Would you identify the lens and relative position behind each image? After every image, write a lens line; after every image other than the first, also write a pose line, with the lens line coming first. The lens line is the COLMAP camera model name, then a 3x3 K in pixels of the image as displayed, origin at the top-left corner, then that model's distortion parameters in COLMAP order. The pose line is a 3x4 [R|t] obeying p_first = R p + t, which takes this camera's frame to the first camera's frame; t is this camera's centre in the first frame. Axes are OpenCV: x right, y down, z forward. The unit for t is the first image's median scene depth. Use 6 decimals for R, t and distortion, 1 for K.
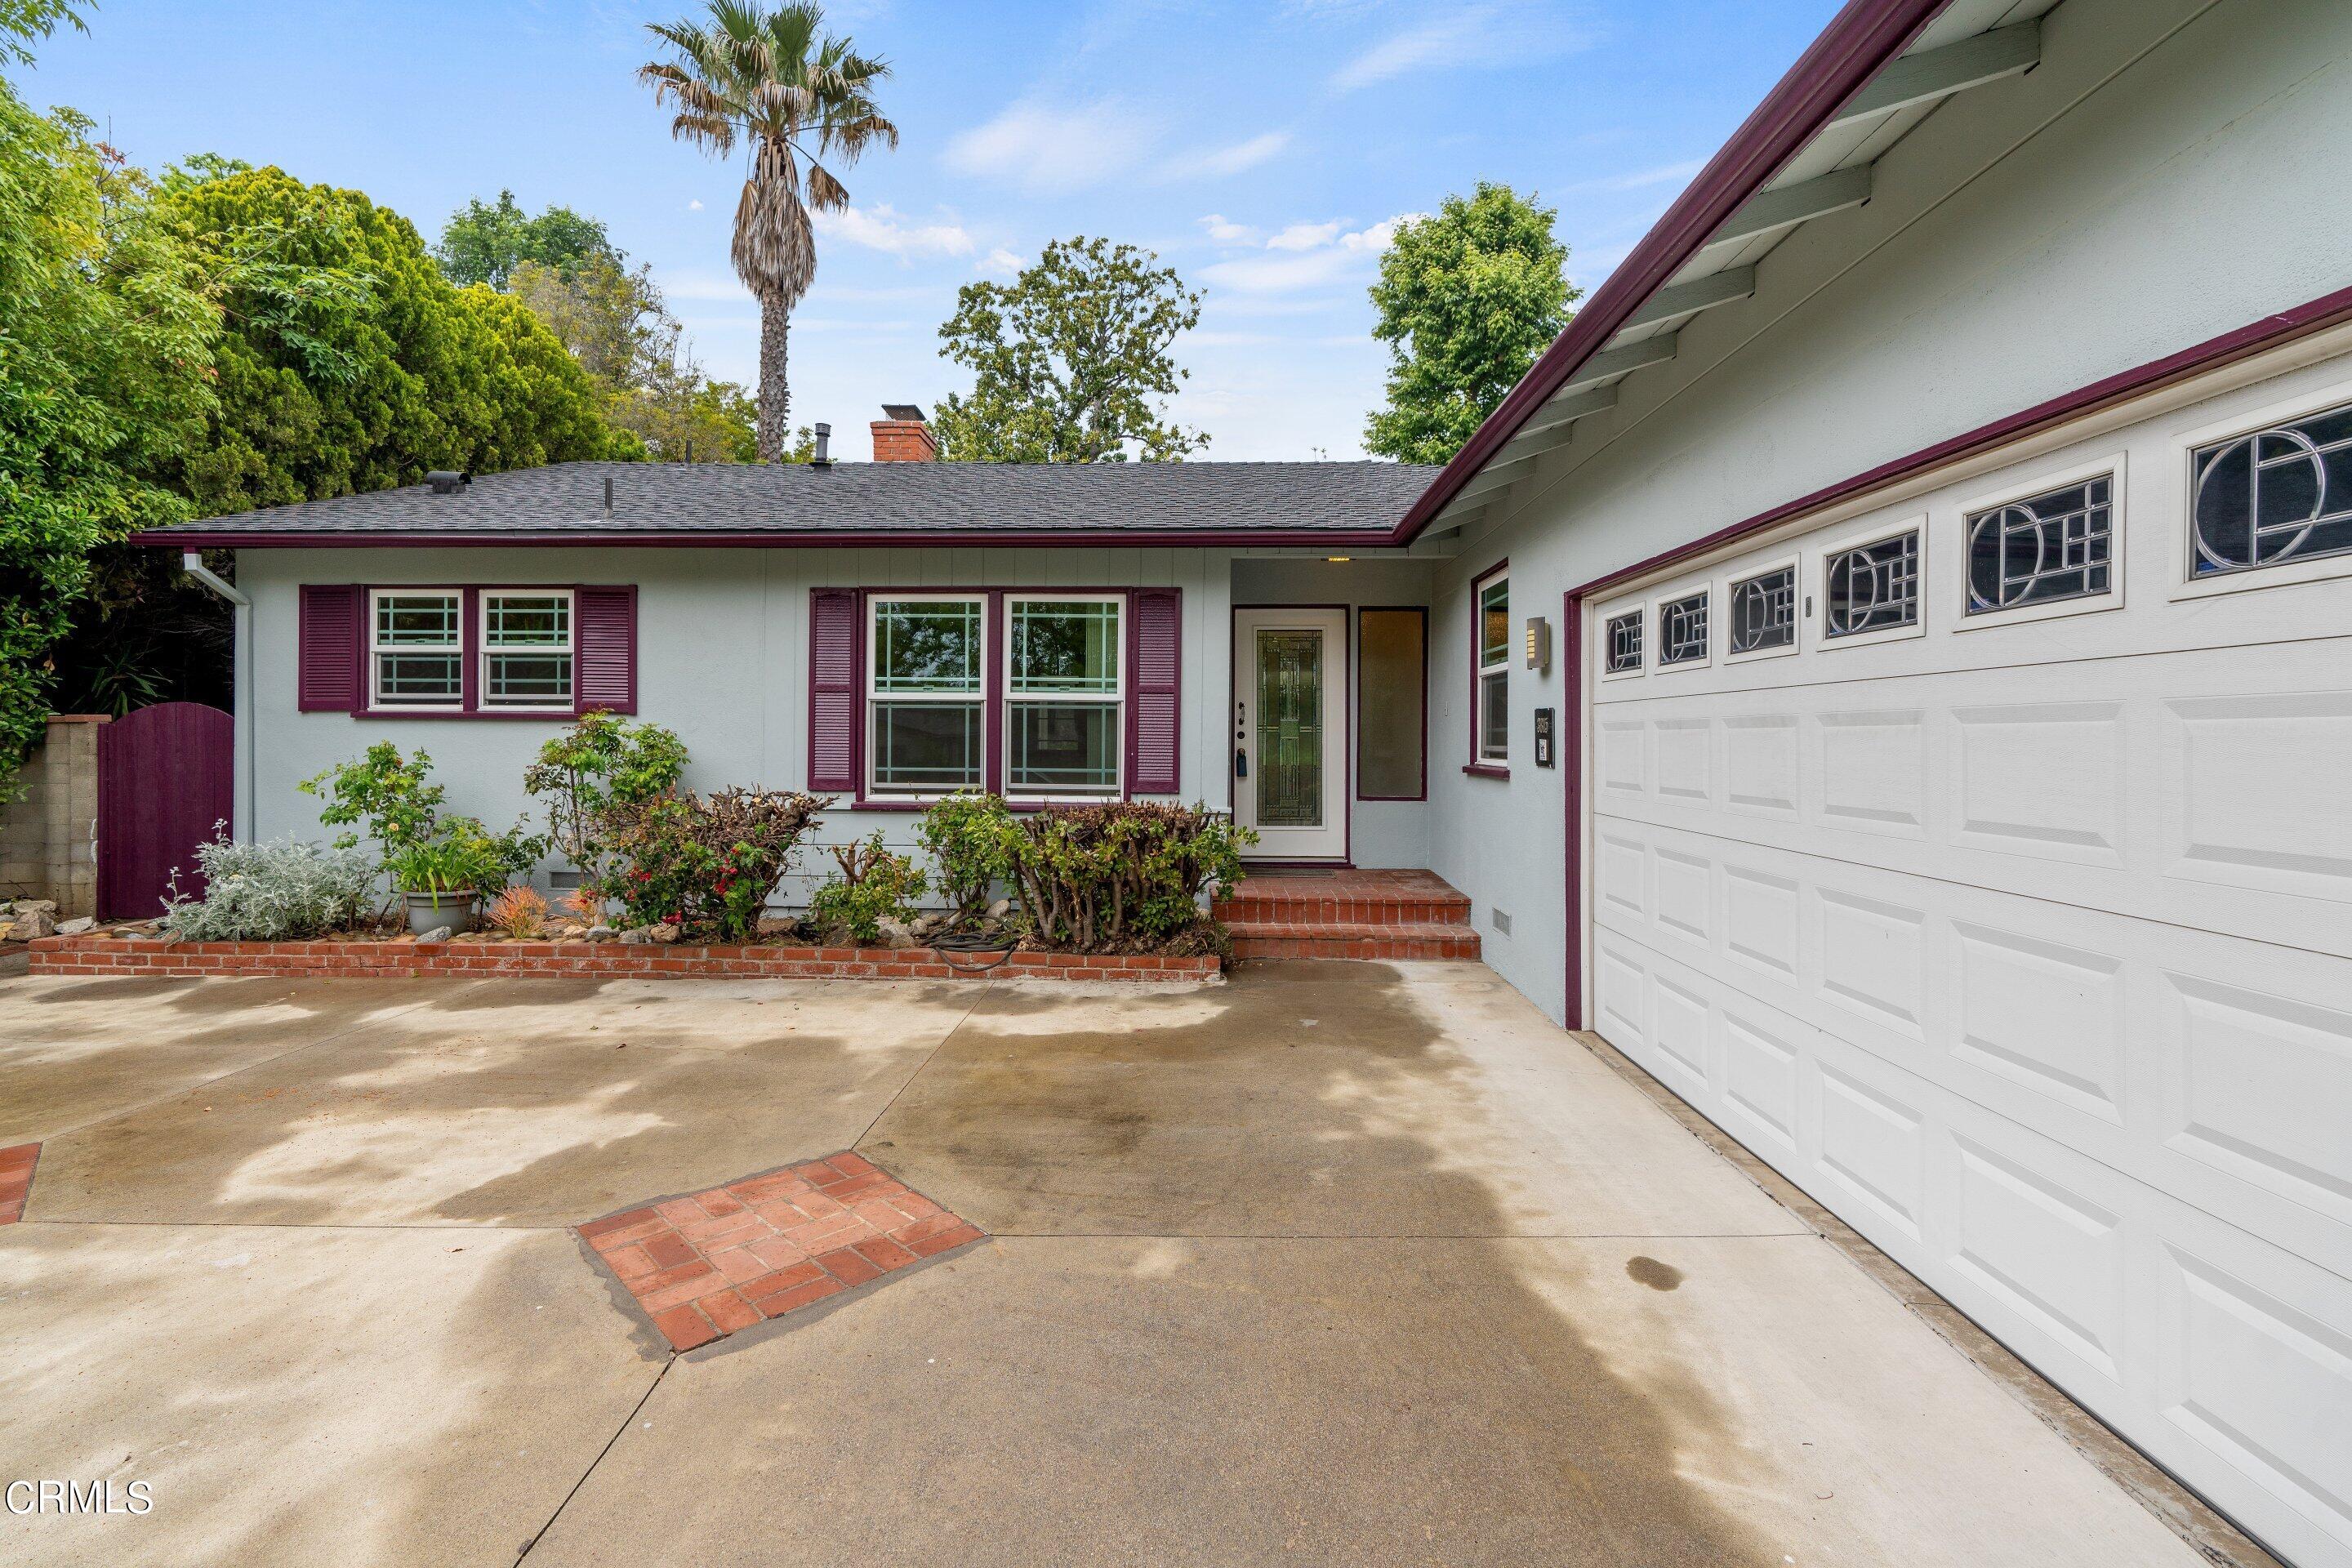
lens RADIAL K [[1060.0, 0, 1175.3], [0, 1060.0, 765.7], [0, 0, 1]] dist [-0.011099, 0.001488]
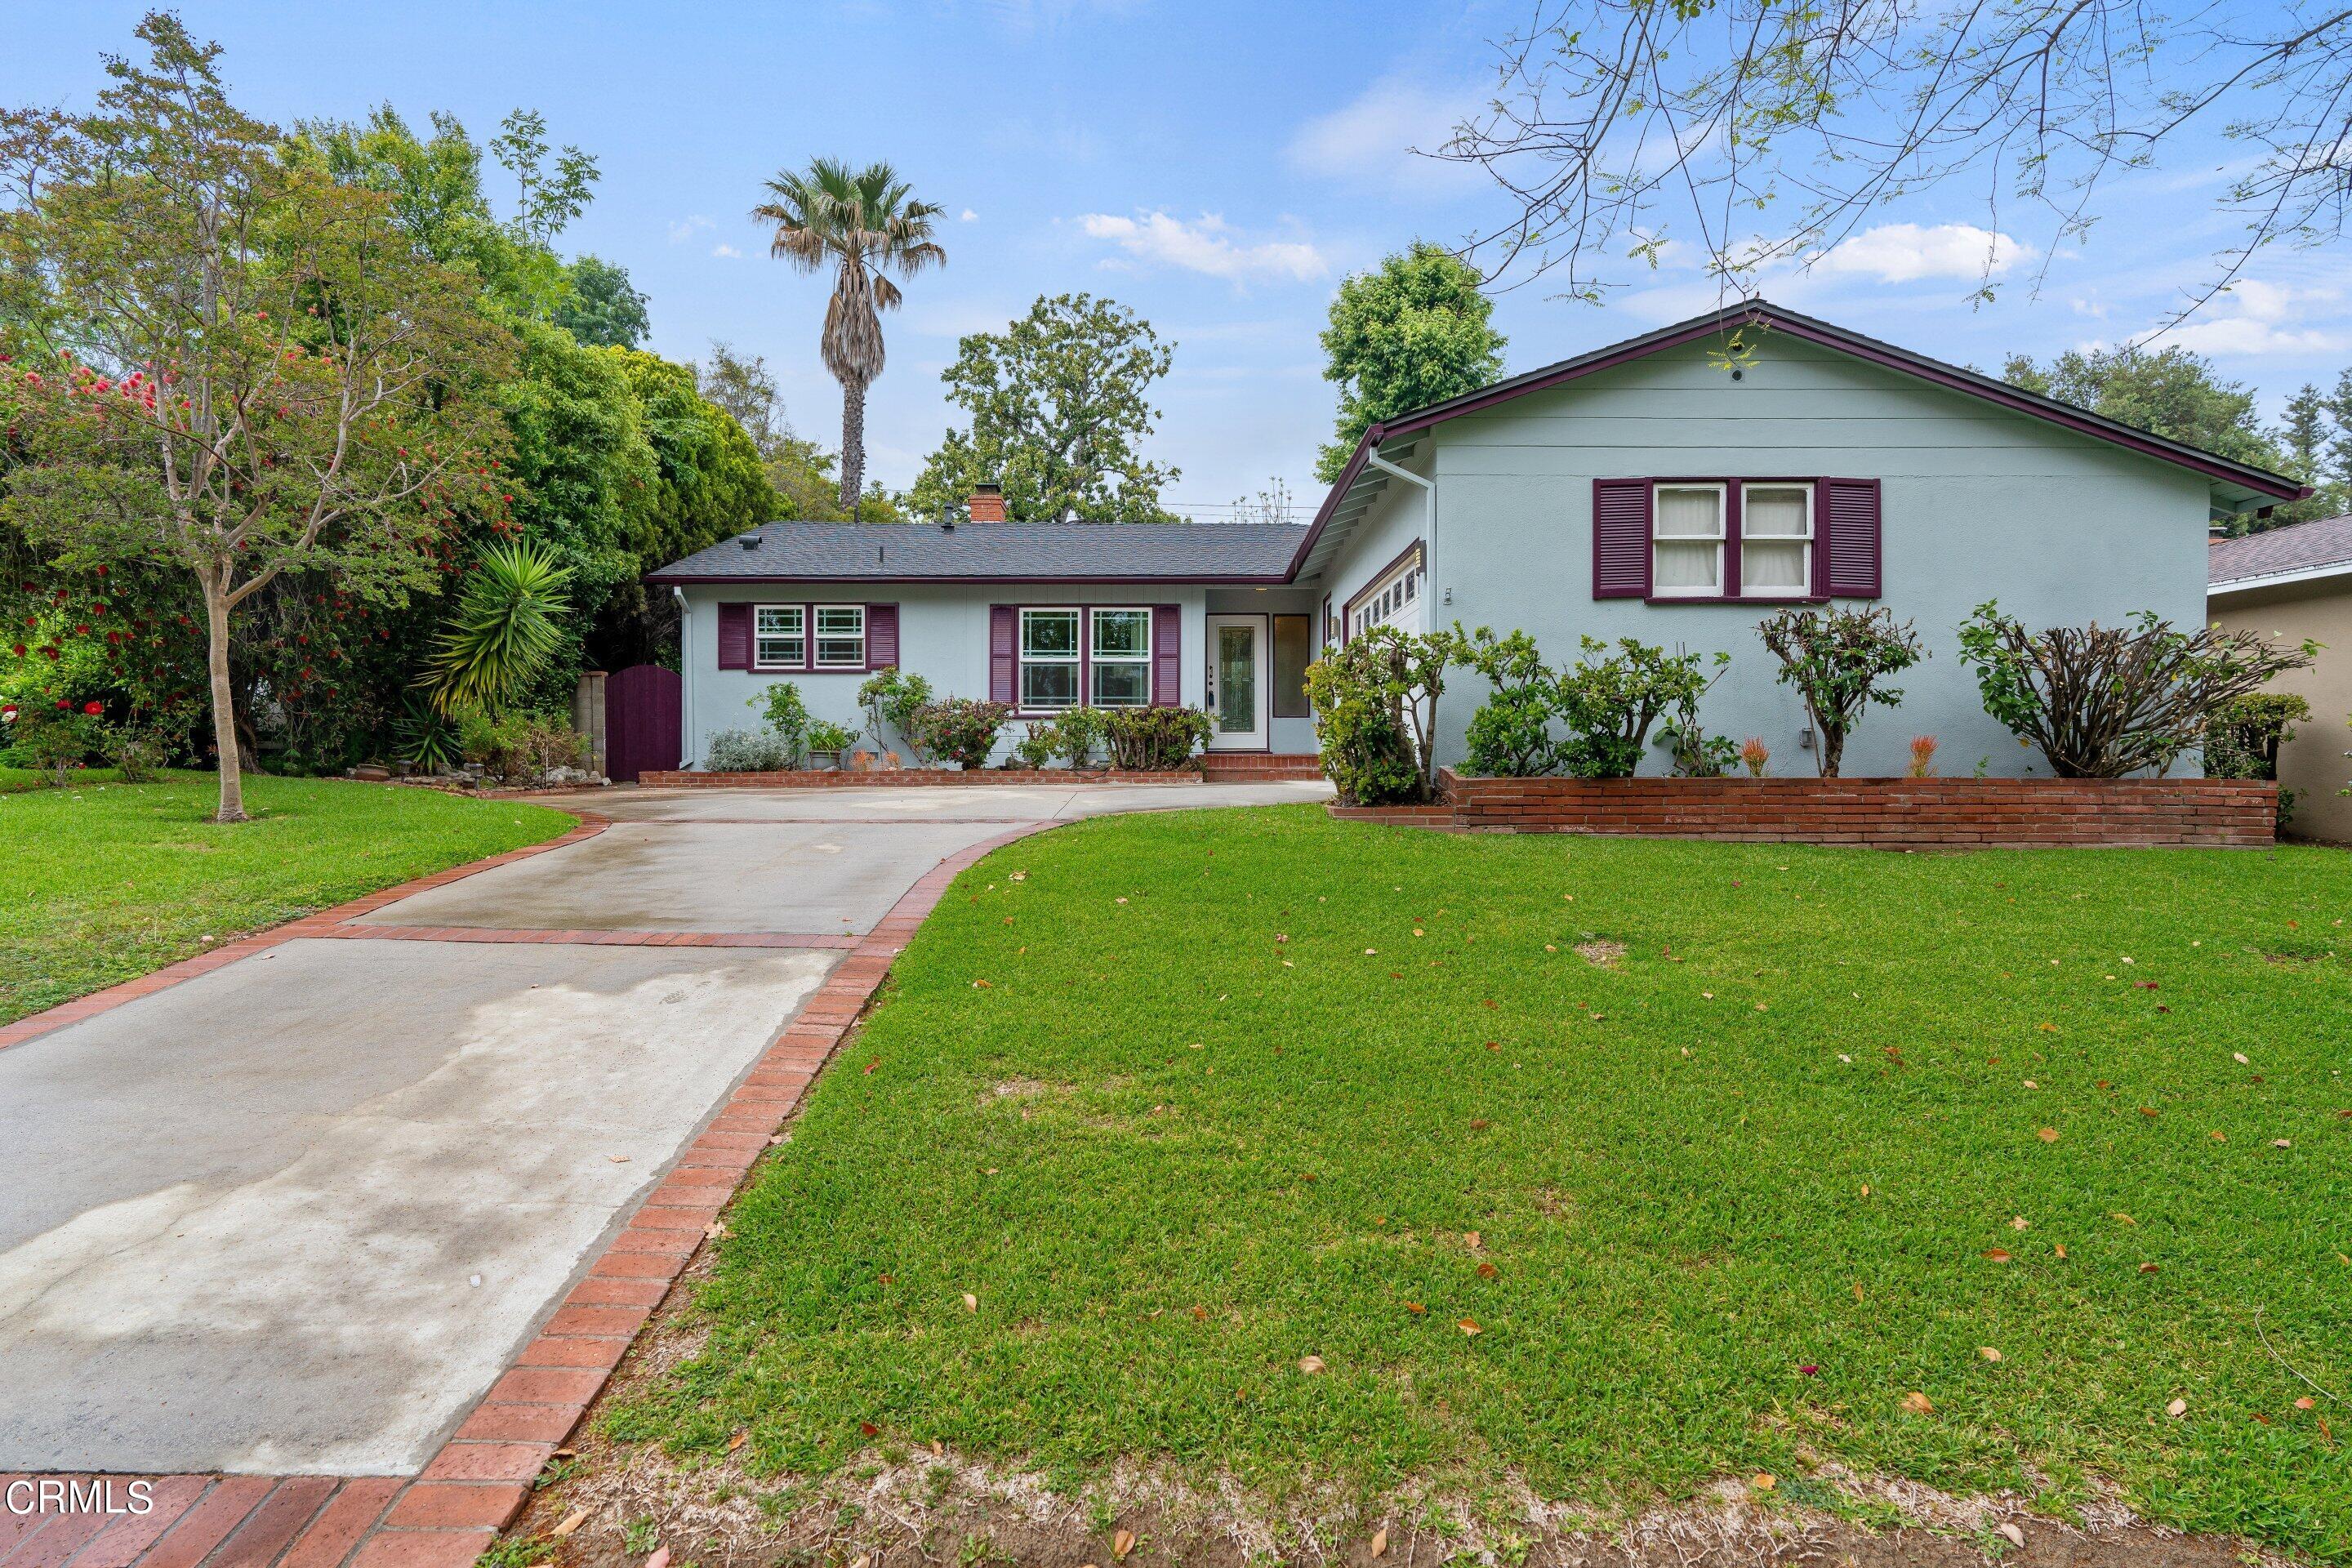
lens RADIAL K [[1060.0, 0, 1176.2], [0, 1060.0, 790.9], [0, 0, 1]] dist [-0.011099, 0.001488]
pose [[0.999480, -0.006536, 0.031587, -0.022896], [0.006190, 0.999920, 0.011029, 0.053980], [-0.031657, -0.010828, 0.999440, -0.333121]]
